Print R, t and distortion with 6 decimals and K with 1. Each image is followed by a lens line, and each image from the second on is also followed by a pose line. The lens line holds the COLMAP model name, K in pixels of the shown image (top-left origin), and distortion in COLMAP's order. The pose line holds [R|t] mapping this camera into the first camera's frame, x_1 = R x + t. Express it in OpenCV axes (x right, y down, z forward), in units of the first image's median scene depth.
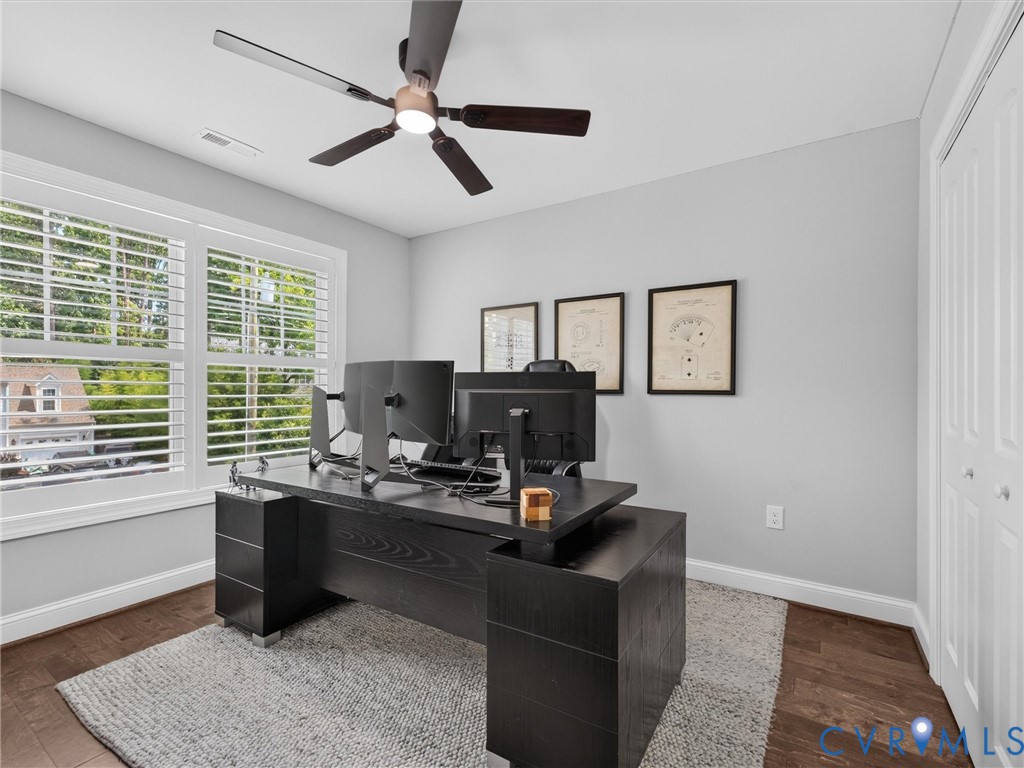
lens RADIAL K [[478.6, 0, 512.0], [0, 478.6, 384.0], [0, 0, 1]] dist [0.000816, 0.000304]
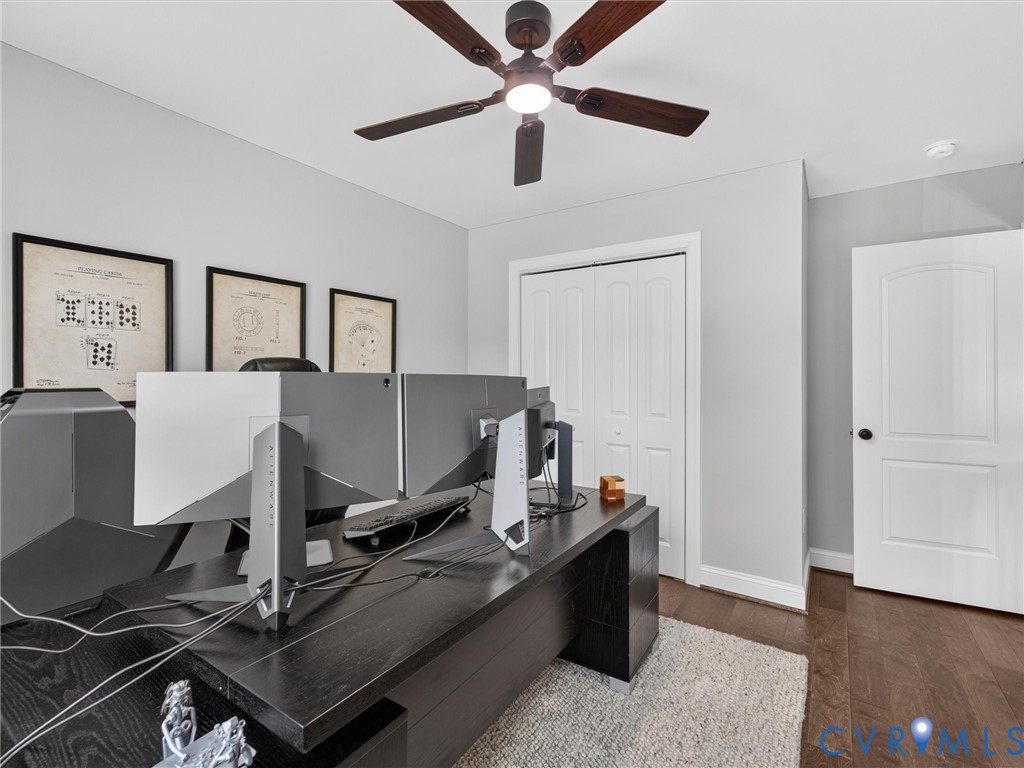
lens RADIAL K [[478.6, 0, 512.0], [0, 478.6, 384.0], [0, 0, 1]] dist [0.000816, 0.000304]
pose [[0.015733, -0.015986, 0.999748, -0.665488], [-0.006167, 0.999852, 0.016085, -0.025081], [-0.999857, -0.006419, 0.015632, 0.629754]]
